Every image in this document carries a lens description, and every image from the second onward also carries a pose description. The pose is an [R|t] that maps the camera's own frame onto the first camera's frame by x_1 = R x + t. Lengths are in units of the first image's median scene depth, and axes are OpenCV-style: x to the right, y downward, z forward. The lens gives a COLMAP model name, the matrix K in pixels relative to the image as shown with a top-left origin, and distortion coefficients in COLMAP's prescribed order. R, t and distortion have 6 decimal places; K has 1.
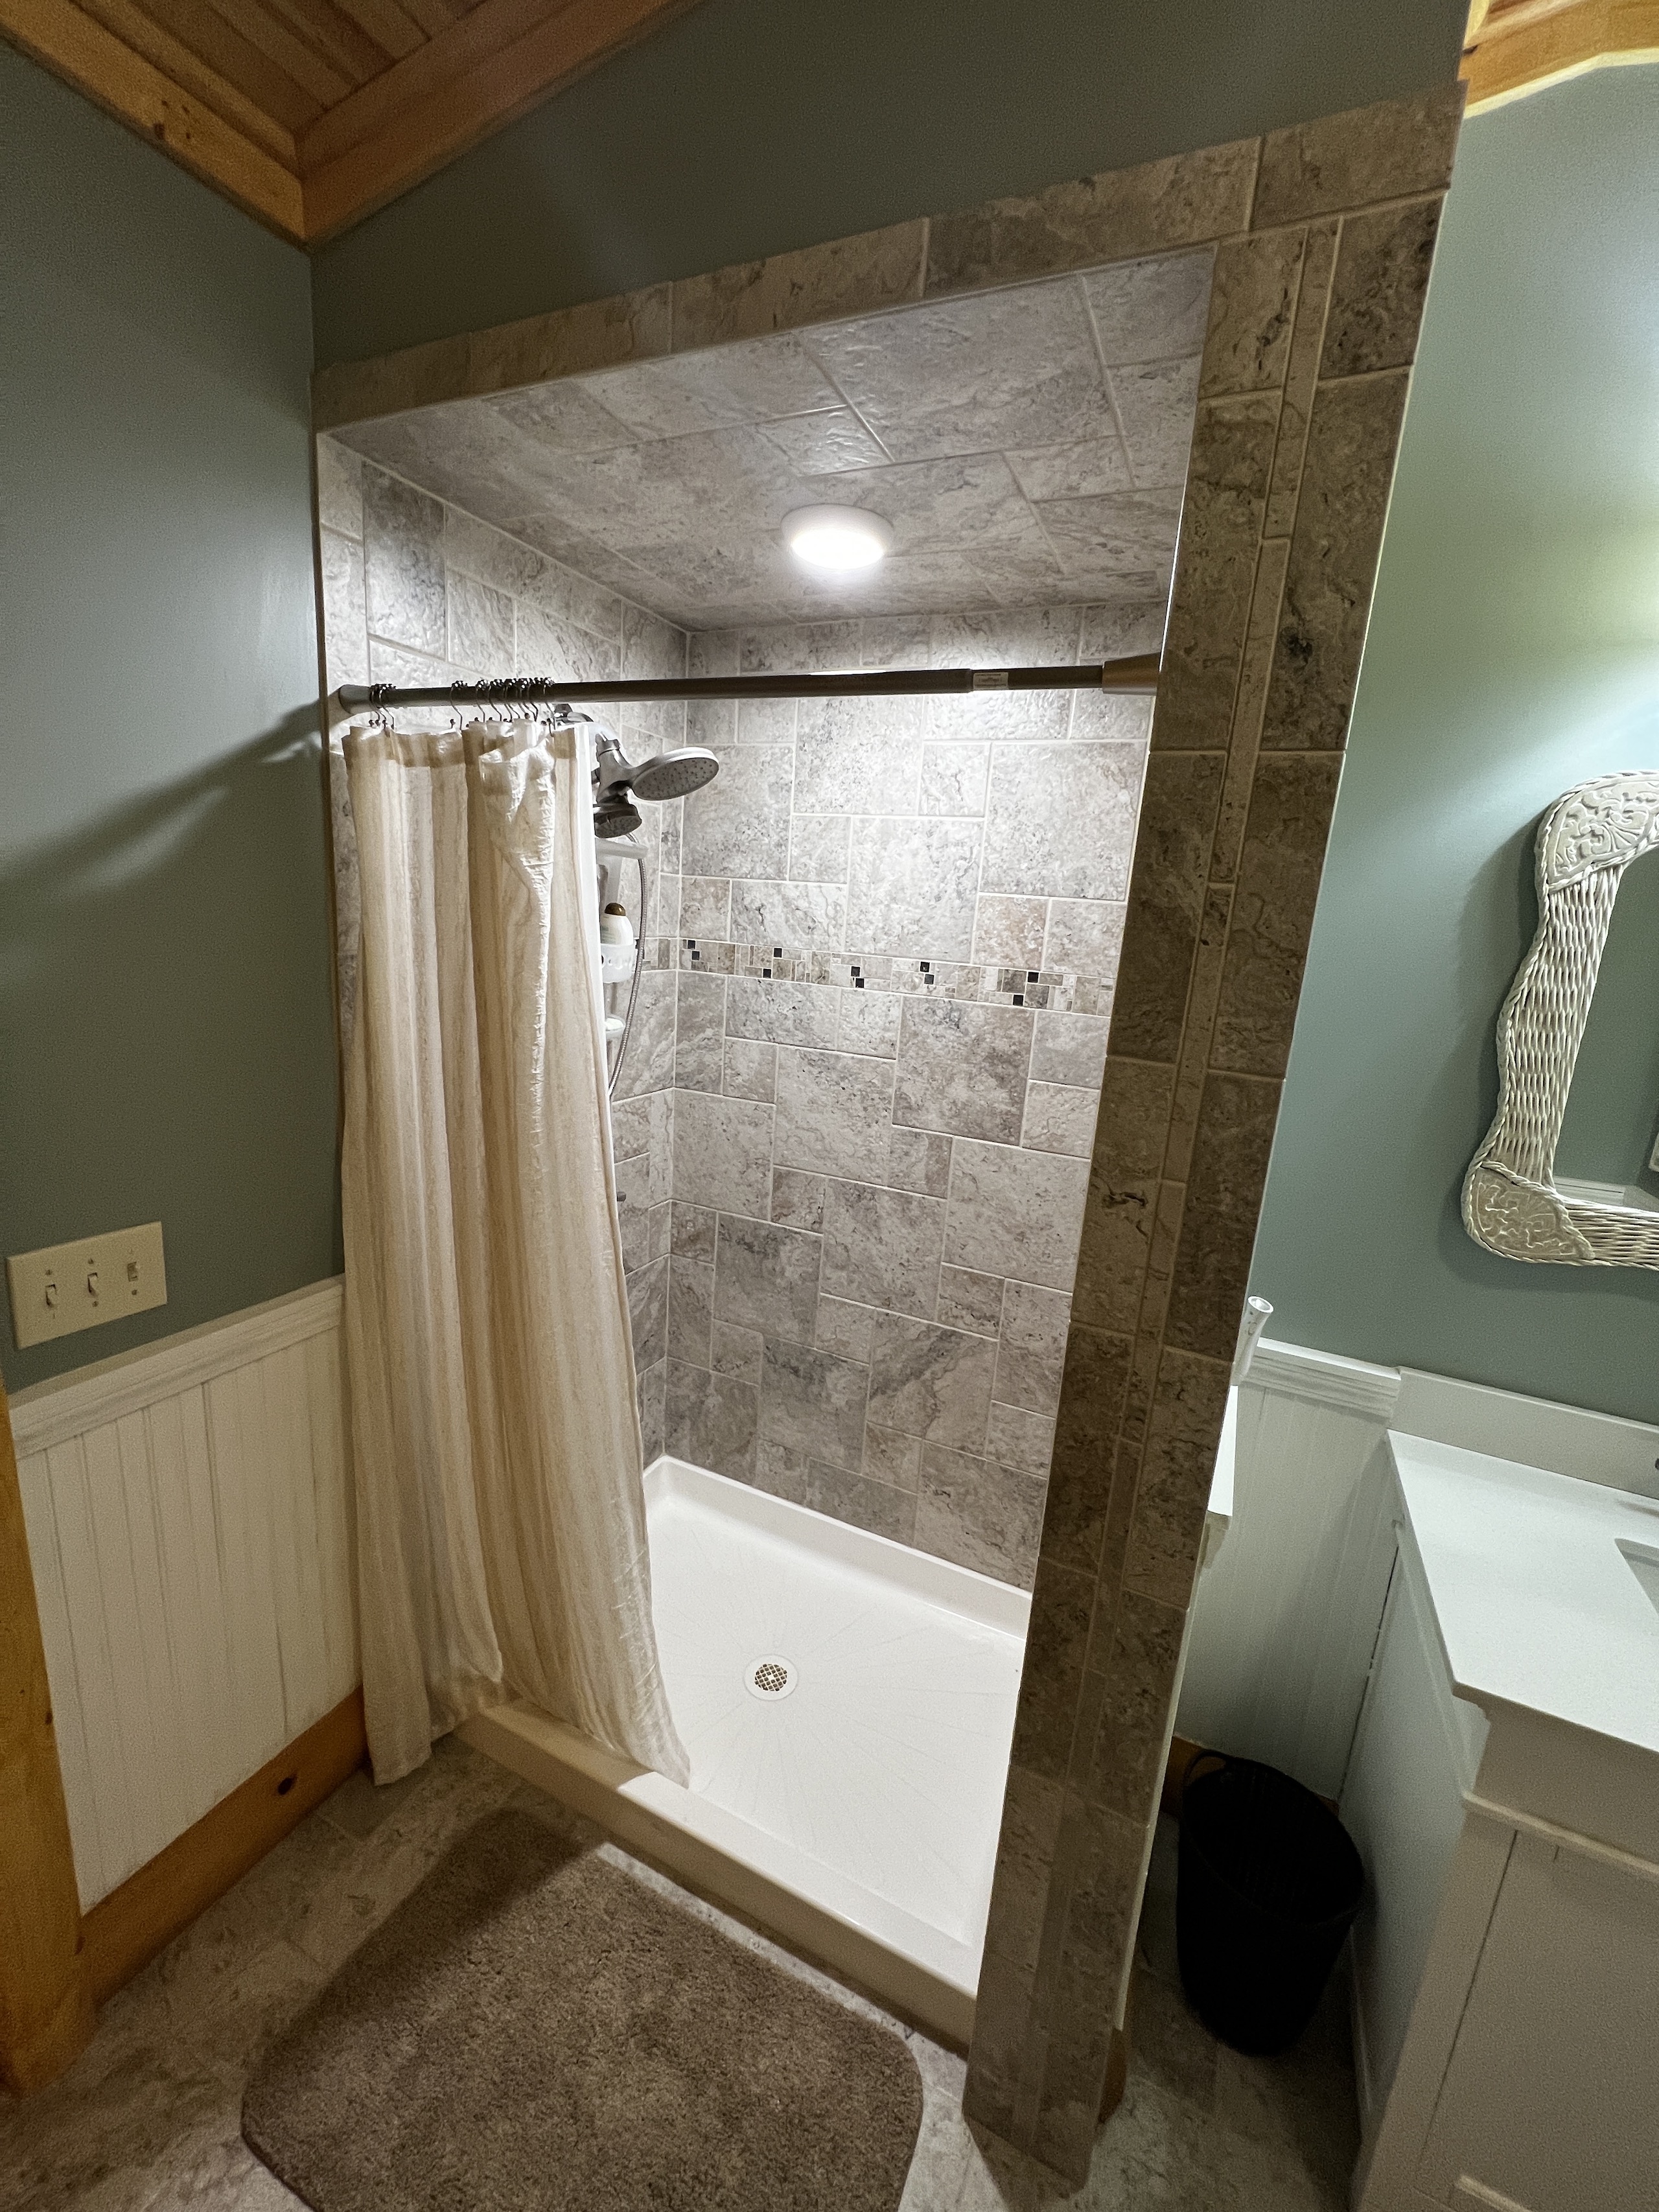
lens RADIAL K [[889.1, 0, 827.3], [0, 889.1, 1103.7], [0, 0, 1]] dist [-0.004406, 0.001943]
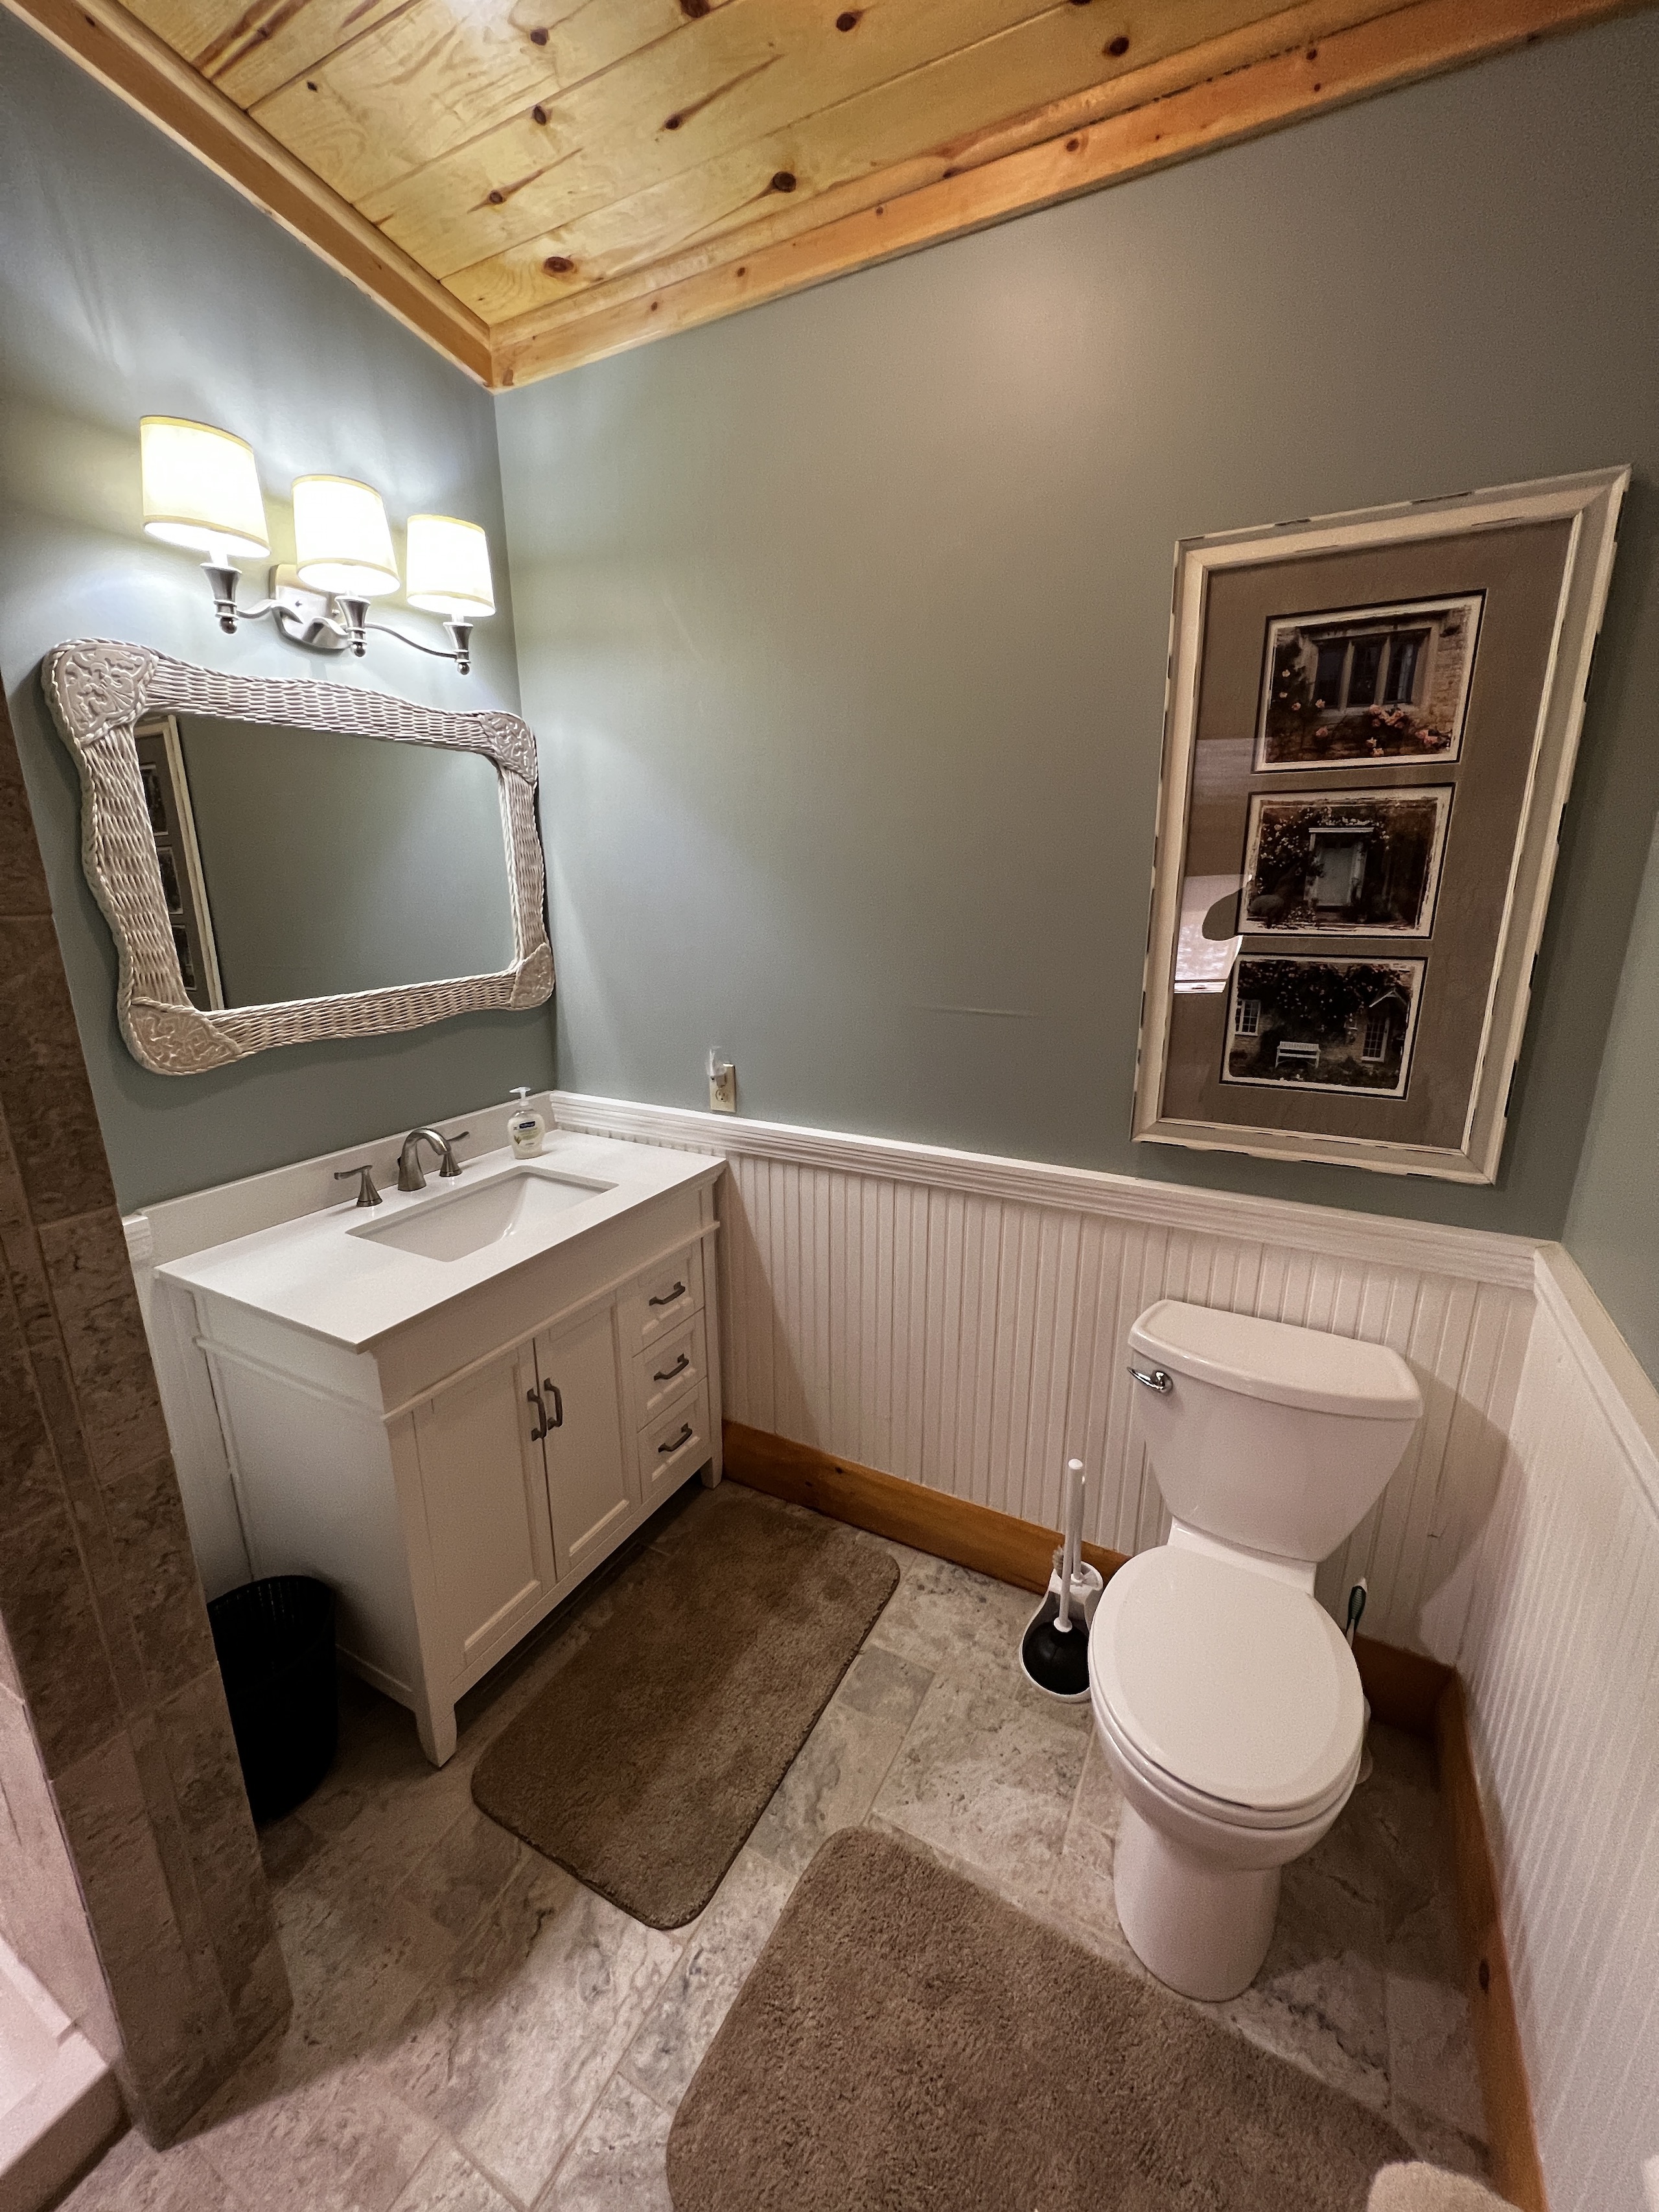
lens RADIAL K [[885.3, 0, 828.1], [0, 885.3, 1103.8], [0, 0, 1]] dist [-0.002003, 0.000924]
pose [[0.057733, -0.324952, 0.943967, -0.302079], [0.215070, 0.927390, 0.306092, 0.036004], [-0.974891, 0.185347, 0.123428, 0.042057]]
